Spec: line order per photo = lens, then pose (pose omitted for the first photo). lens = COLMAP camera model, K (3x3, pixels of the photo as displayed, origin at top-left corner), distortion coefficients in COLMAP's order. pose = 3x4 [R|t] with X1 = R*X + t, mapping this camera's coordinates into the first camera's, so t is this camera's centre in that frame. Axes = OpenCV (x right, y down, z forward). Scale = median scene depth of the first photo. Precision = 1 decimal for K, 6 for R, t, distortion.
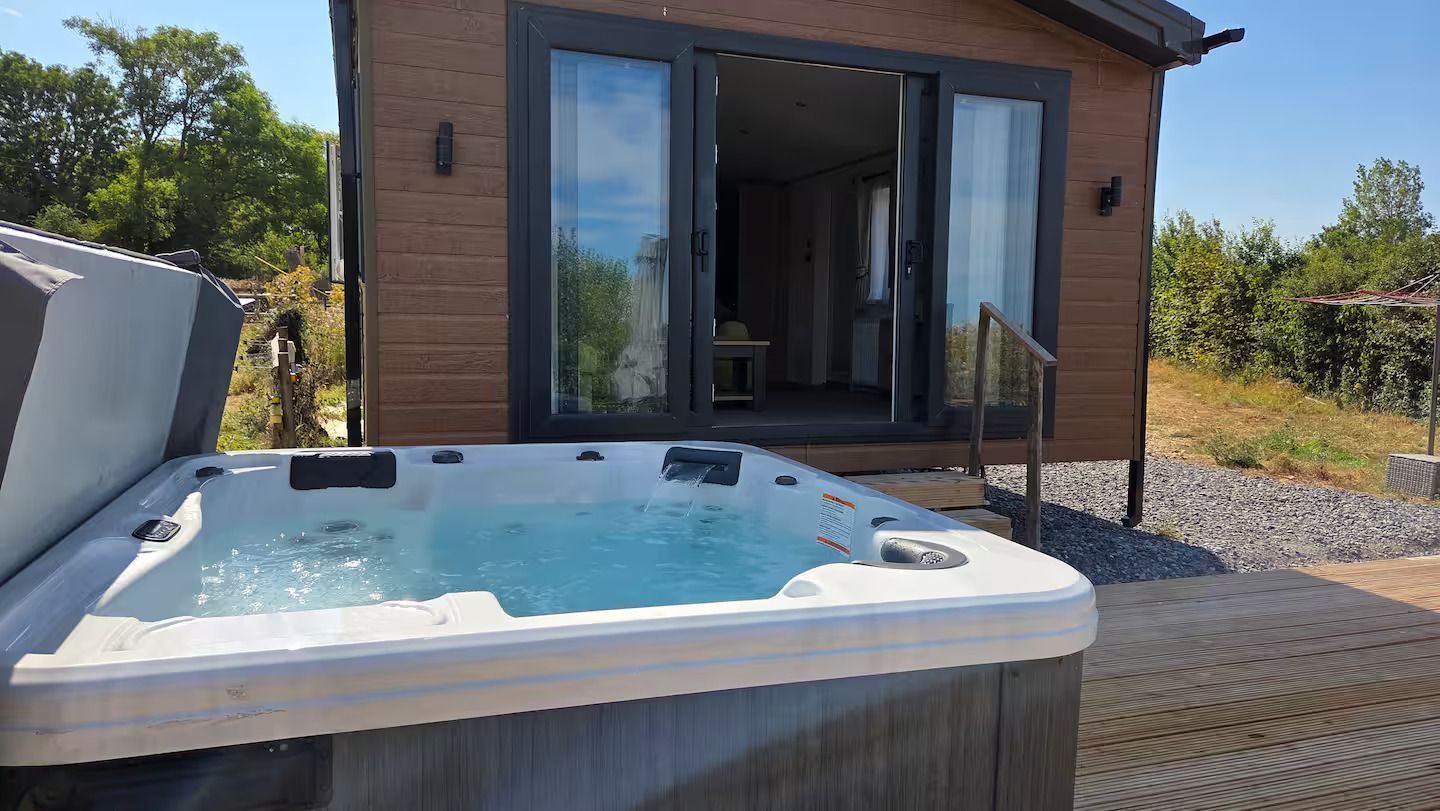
lens RADIAL K [[985.6, 0, 720.0], [0, 985.6, 405.5], [0, 0, 1]] dist [0.096296, -0.091956]
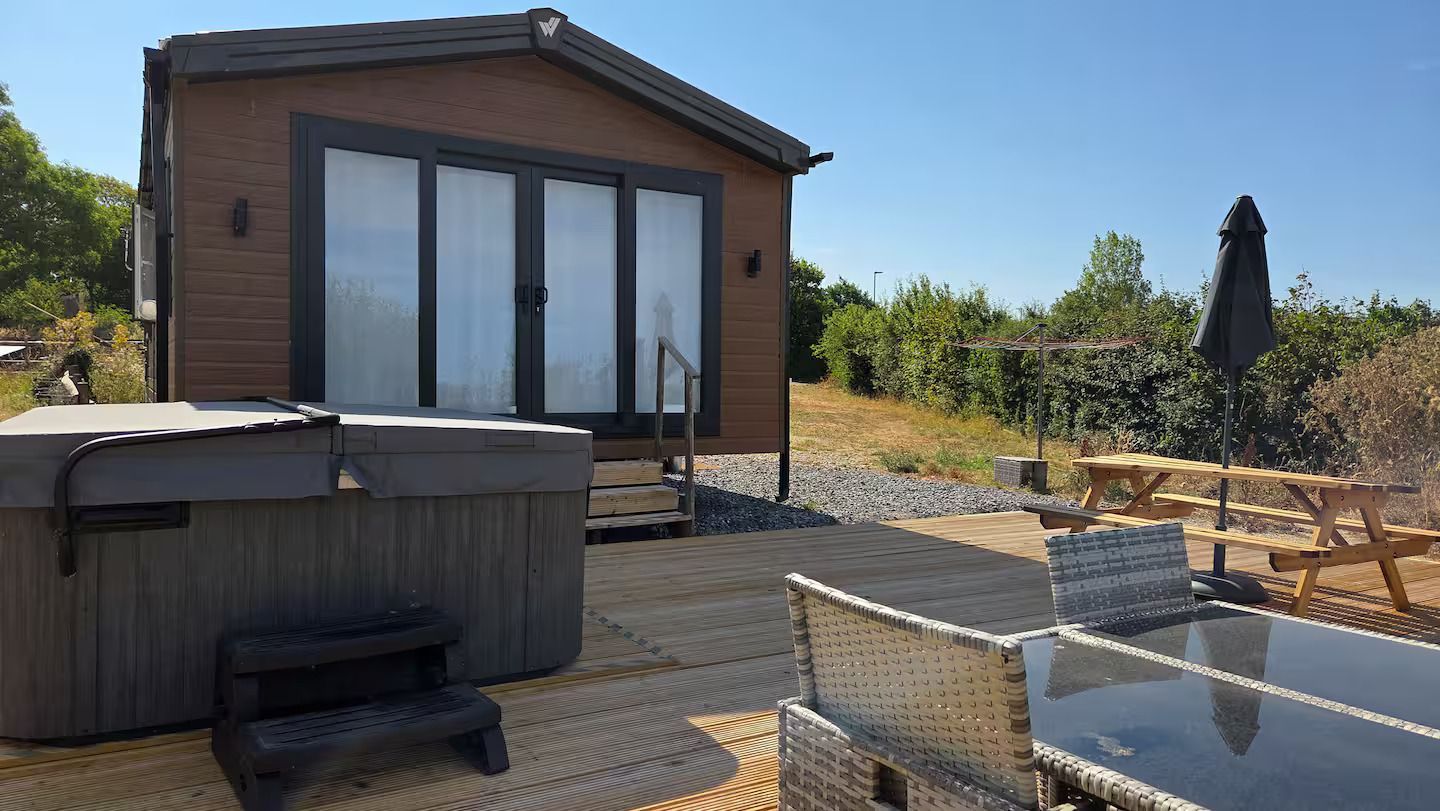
lens RADIAL K [[985.6, 0, 720.0], [0, 985.6, 405.5], [0, 0, 1]] dist [0.096296, -0.091956]
pose [[0.983313, -0.007918, 0.181748, 0.026522], [0.017915, 0.998411, -0.053428, 0.019029], [-0.181036, 0.055793, 0.981893, -0.103014]]
